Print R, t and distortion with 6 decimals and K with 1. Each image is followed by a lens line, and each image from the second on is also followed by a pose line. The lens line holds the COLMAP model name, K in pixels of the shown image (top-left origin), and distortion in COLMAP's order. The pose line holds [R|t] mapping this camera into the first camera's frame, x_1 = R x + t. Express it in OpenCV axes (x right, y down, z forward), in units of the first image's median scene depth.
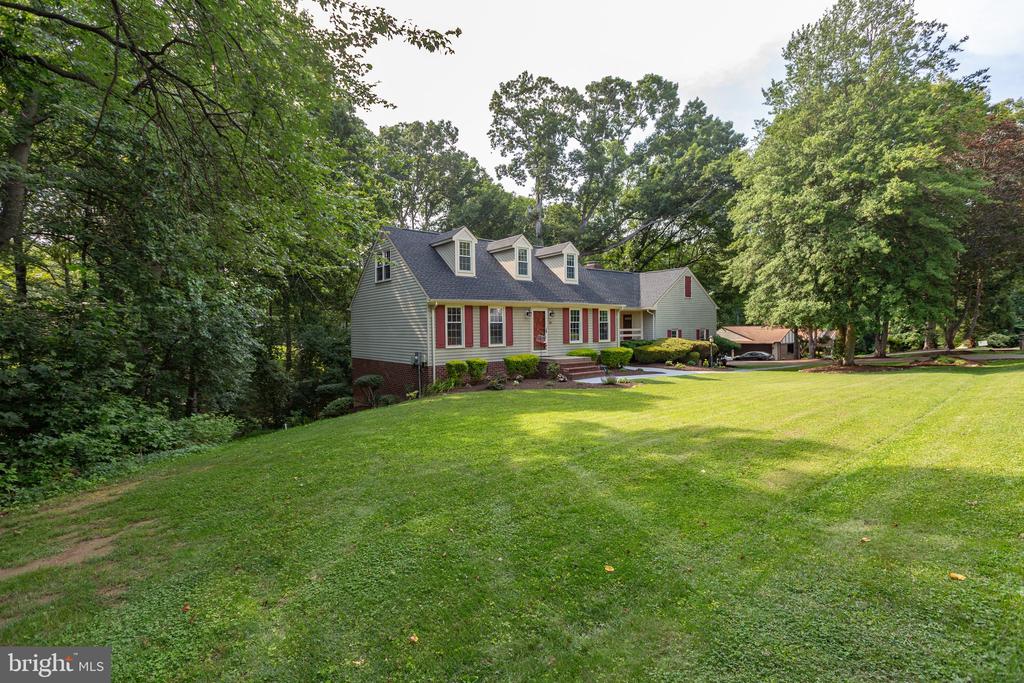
lens RADIAL K [[460.2, 0, 512.0], [0, 460.2, 341.5], [0, 0, 1]] dist [-0.000507, 0.000031]
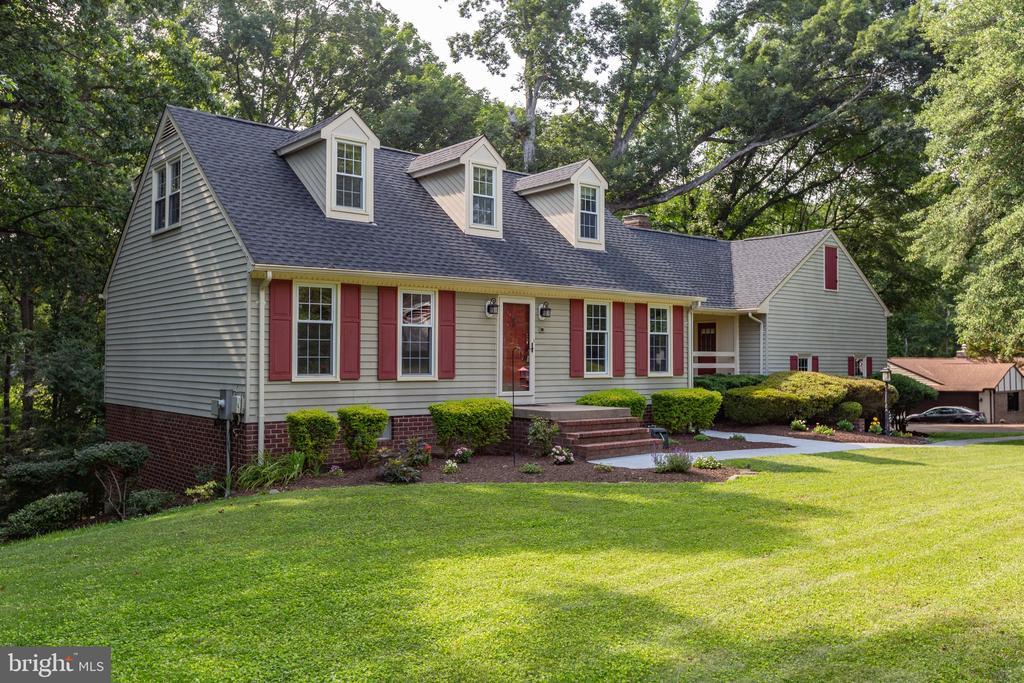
lens RADIAL K [[853.6, 0, 512.0], [0, 853.6, 341.5], [0, 0, 1]] dist [0.002232, -0.003894]
pose [[0.999369, 0.017392, 0.030970, 0.024989], [-0.015869, 0.998684, -0.048775, 0.009563], [-0.031777, 0.048253, 0.998330, 0.145695]]
